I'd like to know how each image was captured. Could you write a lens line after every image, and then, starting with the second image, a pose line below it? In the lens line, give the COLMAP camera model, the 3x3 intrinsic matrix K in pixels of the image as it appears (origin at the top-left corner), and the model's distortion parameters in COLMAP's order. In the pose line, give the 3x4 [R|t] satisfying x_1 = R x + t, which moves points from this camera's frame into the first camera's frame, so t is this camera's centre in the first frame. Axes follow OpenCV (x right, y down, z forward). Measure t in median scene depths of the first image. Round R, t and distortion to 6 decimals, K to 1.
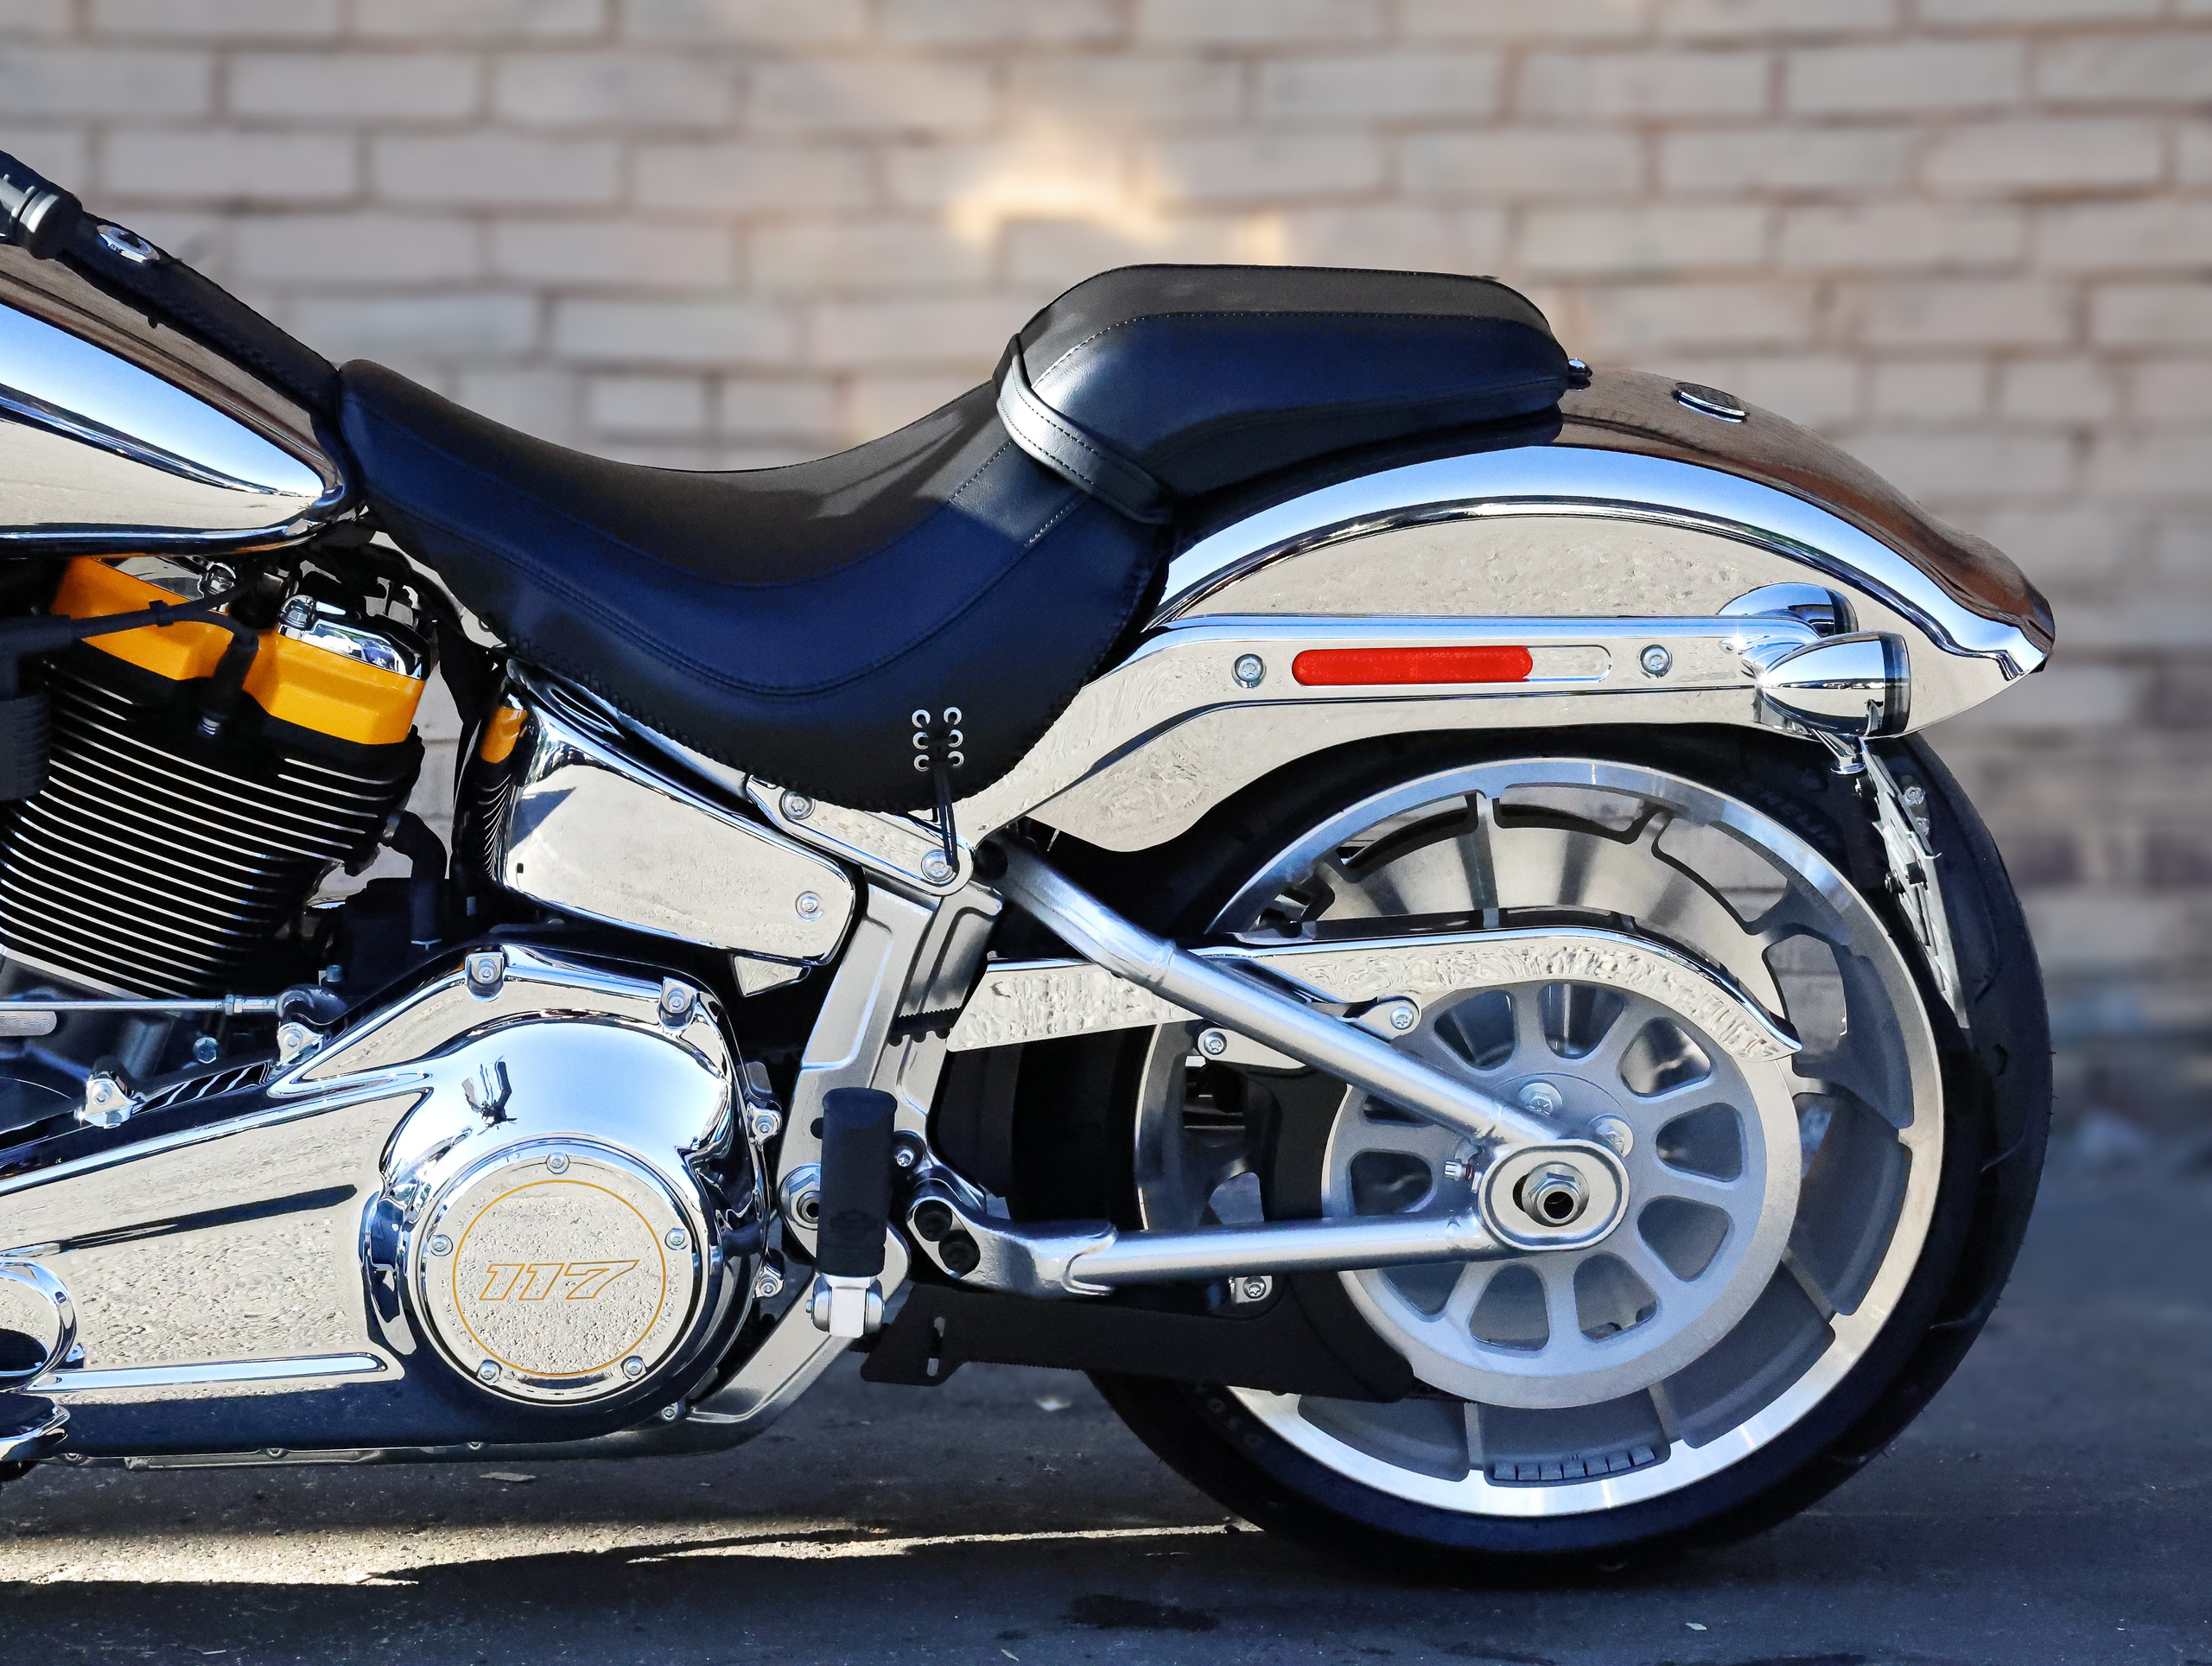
lens RADIAL K [[5739.2, 0, 1106.0], [0, 5739.2, 833.0], [0, 0, 1]] dist [0.415454, -0.078766]
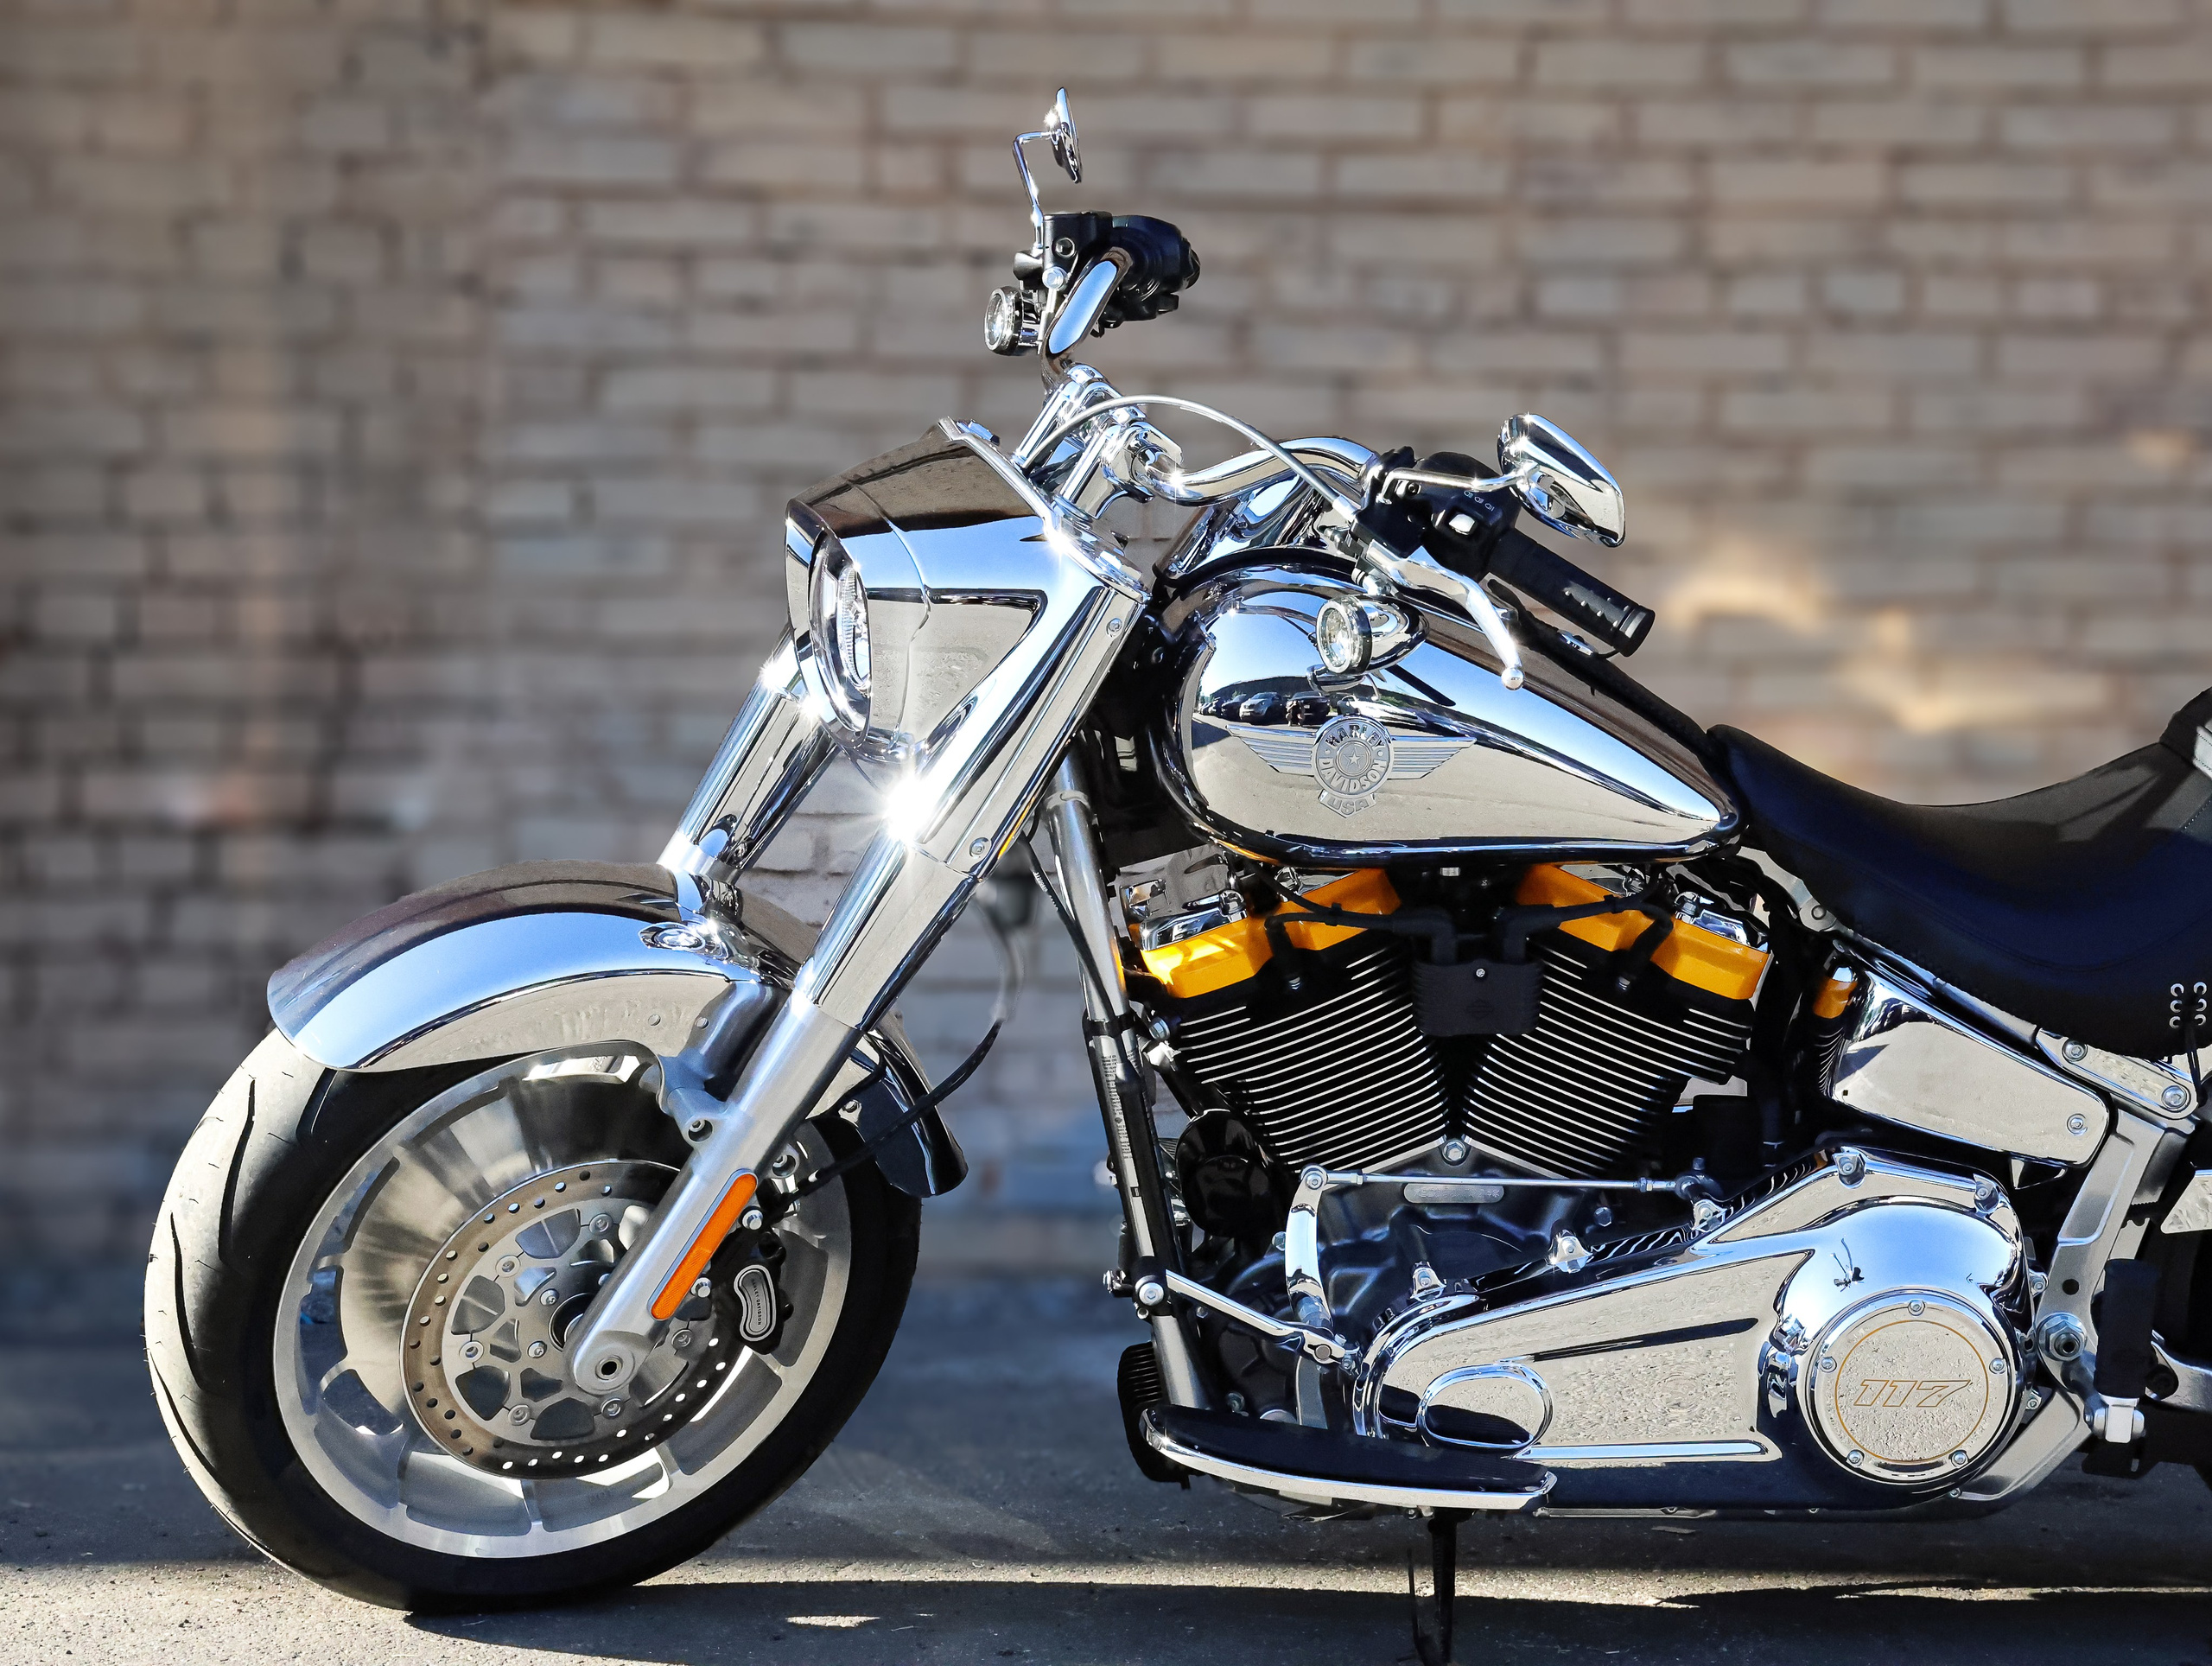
lens RADIAL K [[4246.8, 0, 1106.0], [0, 4246.8, 833.0], [0, 0, 1]] dist [0.214826, -0.045414]
pose [[0.999812, 0.019094, -0.003355, -0.277330], [-0.019236, 0.998602, -0.049237, -0.001747], [0.002411, 0.049292, 0.998781, -0.029518]]
